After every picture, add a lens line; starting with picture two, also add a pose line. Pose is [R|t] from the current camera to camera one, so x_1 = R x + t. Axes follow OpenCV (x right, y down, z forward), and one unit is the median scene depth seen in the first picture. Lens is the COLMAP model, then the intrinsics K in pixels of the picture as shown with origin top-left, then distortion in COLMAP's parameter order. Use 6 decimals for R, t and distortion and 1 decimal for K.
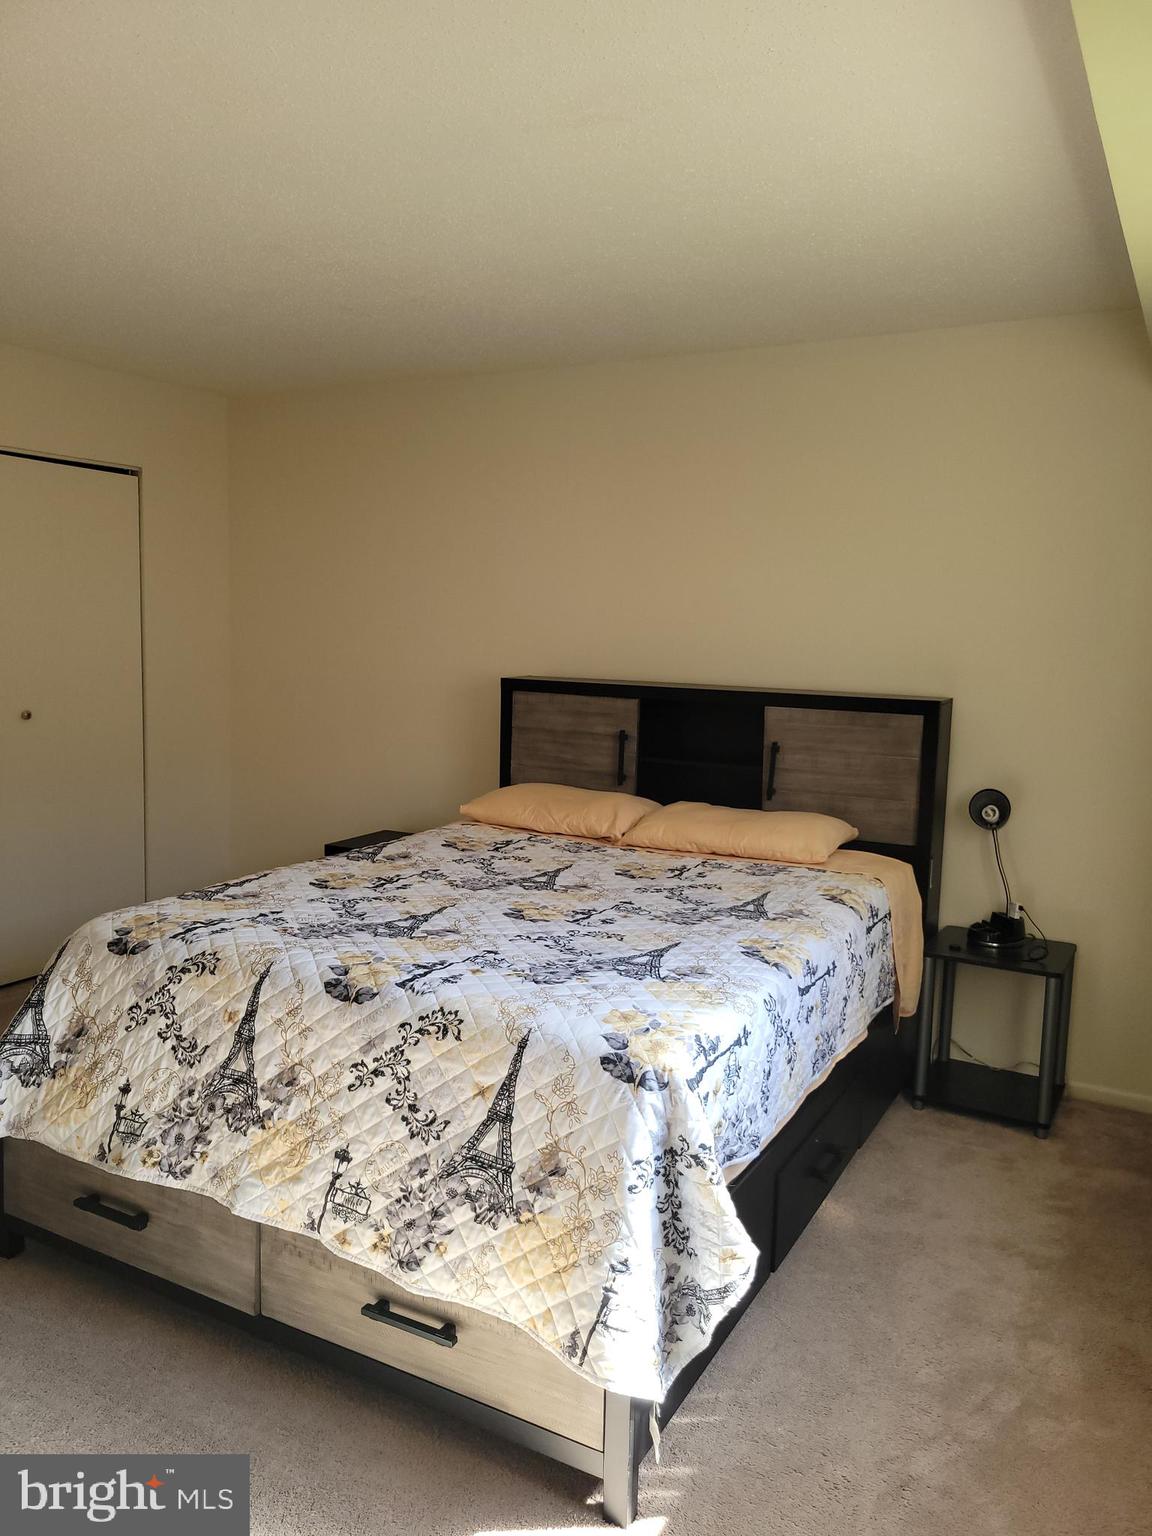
lens RADIAL K [[1156.8, 0, 572.3], [0, 1156.8, 775.6], [0, 0, 1]] dist [0.035097, -0.011381]
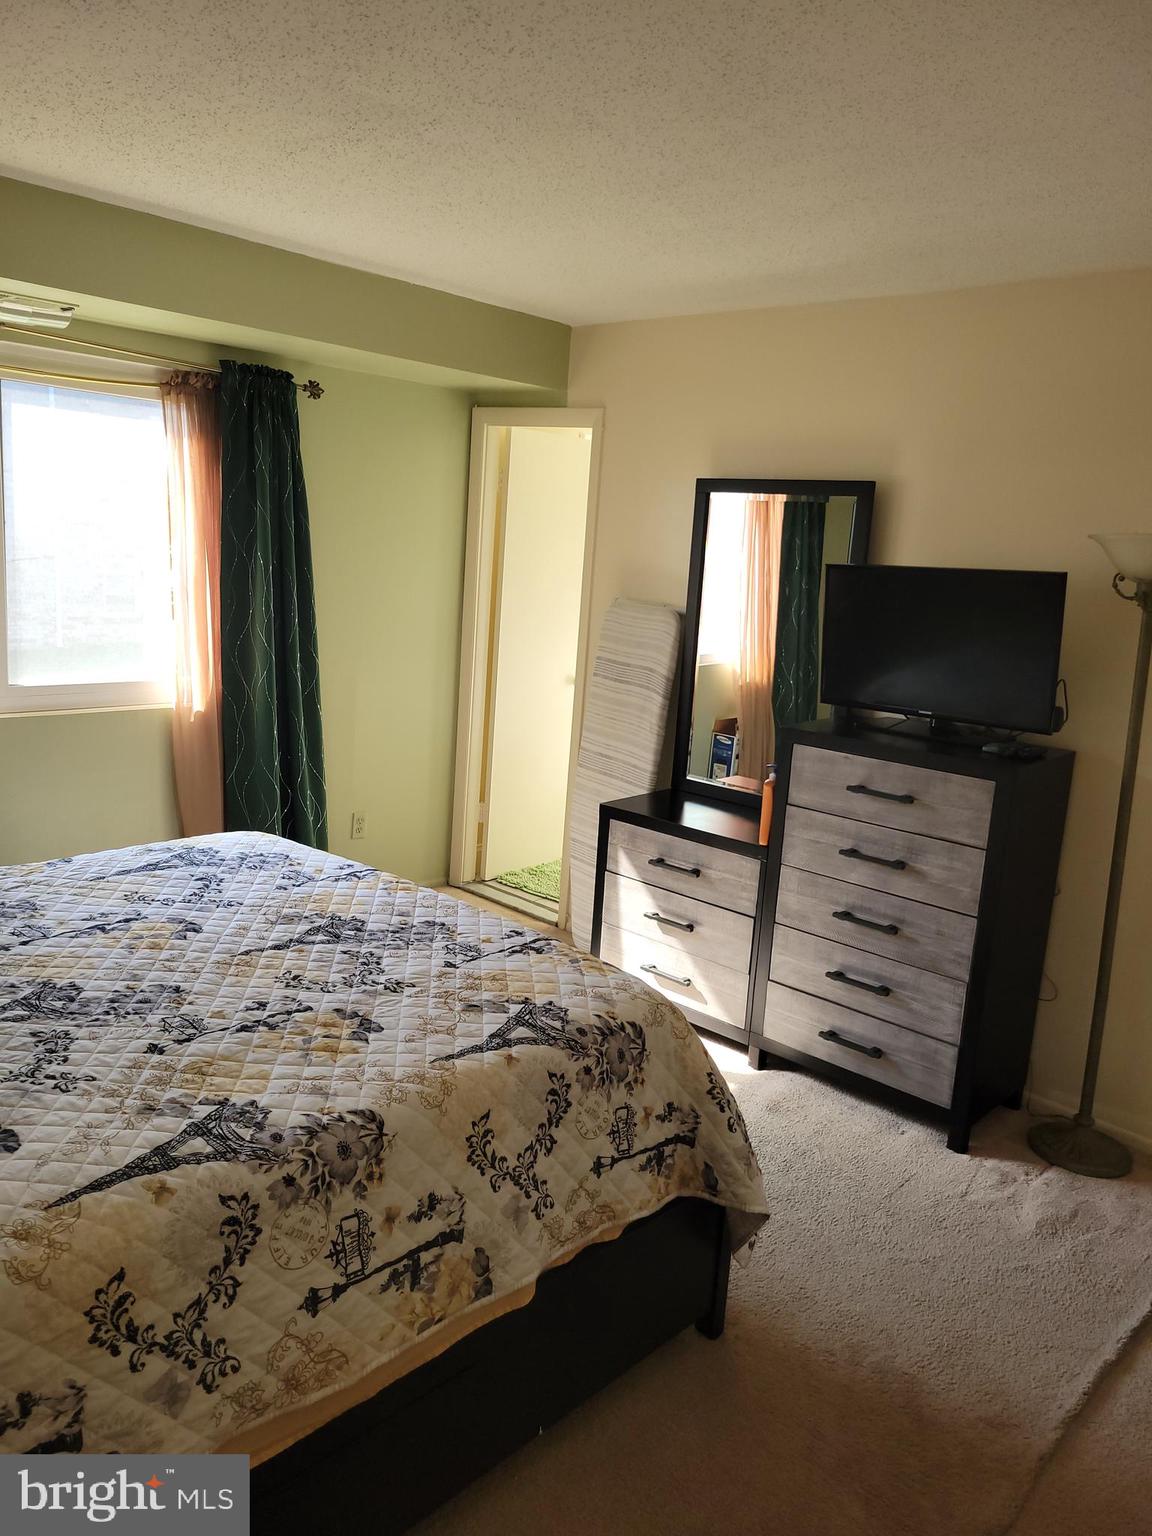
lens RADIAL K [[1156.8, 0, 572.3], [0, 1156.8, 775.6], [0, 0, 1]] dist [0.035097, -0.011381]
pose [[-0.967563, -0.124019, 0.220095, -0.346355], [-0.046845, 0.944179, 0.326086, -0.297086], [-0.248250, 0.305198, -0.919362, 1.772543]]
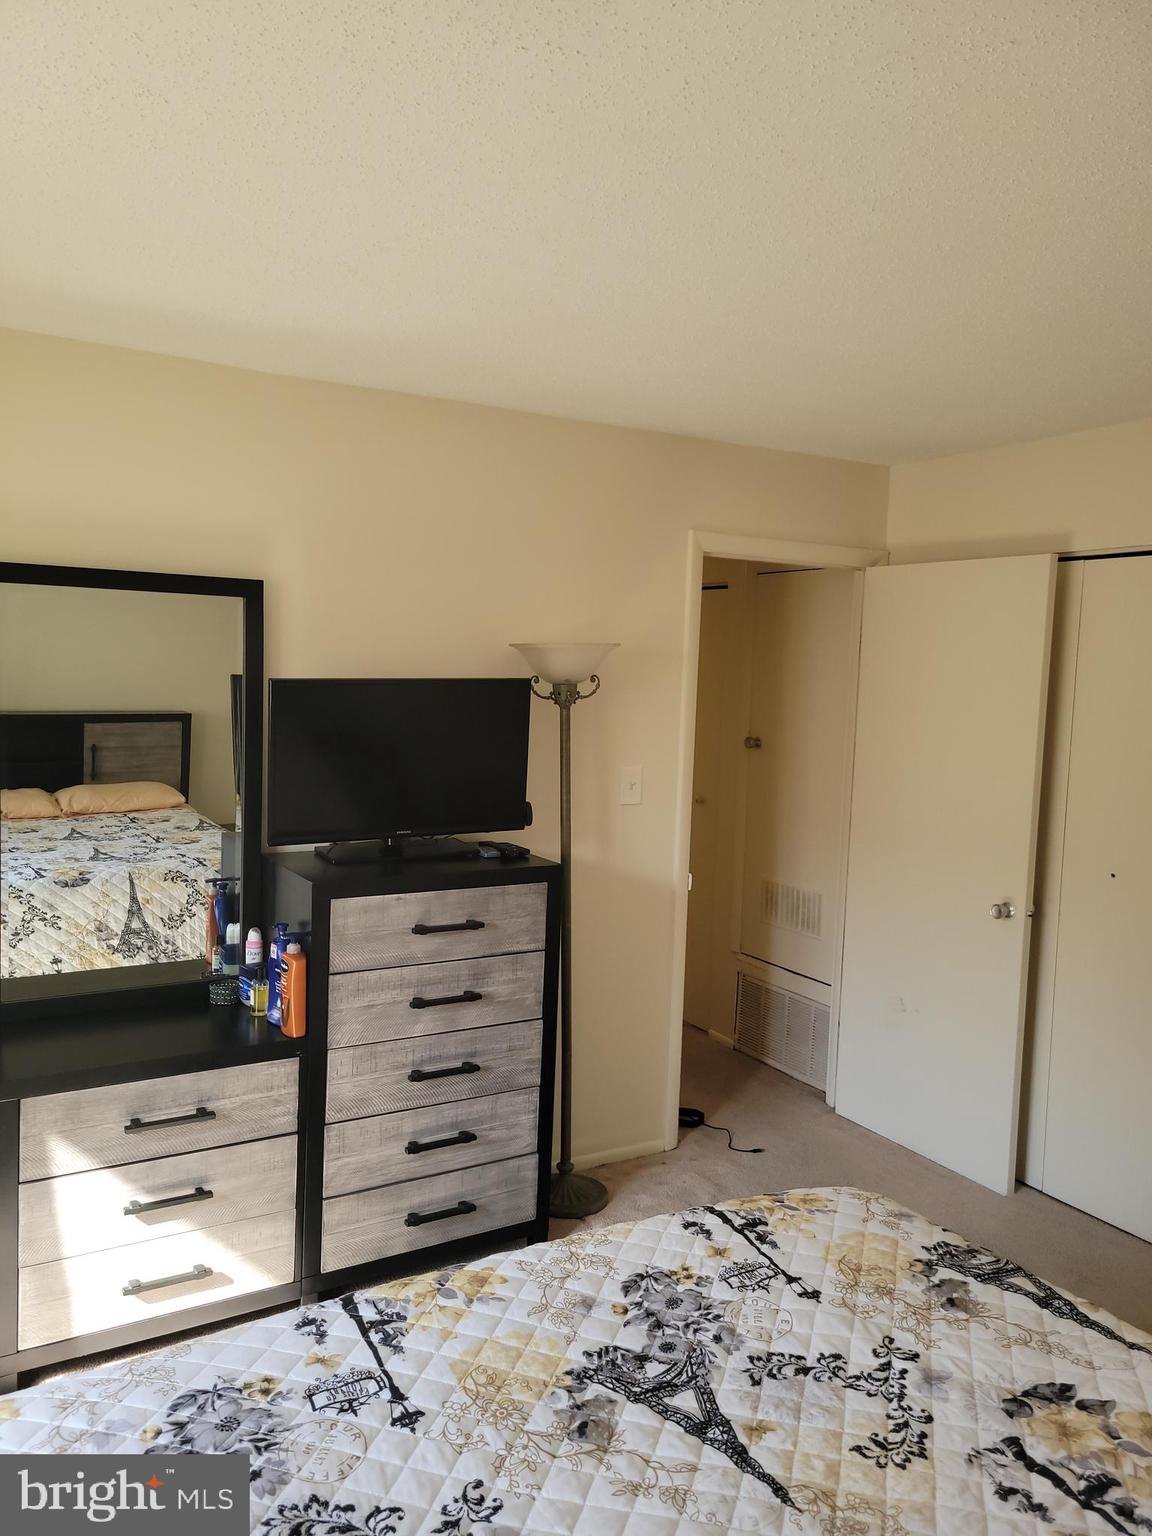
lens RADIAL K [[1156.8, 0, 572.3], [0, 1156.8, 775.6], [0, 0, 1]] dist [0.035097, -0.011381]
pose [[-0.516248, 0.049632, -0.855000, 0.542713], [-0.148902, 0.977914, 0.146674, -0.208248], [0.843396, 0.203031, -0.497456, 1.146030]]
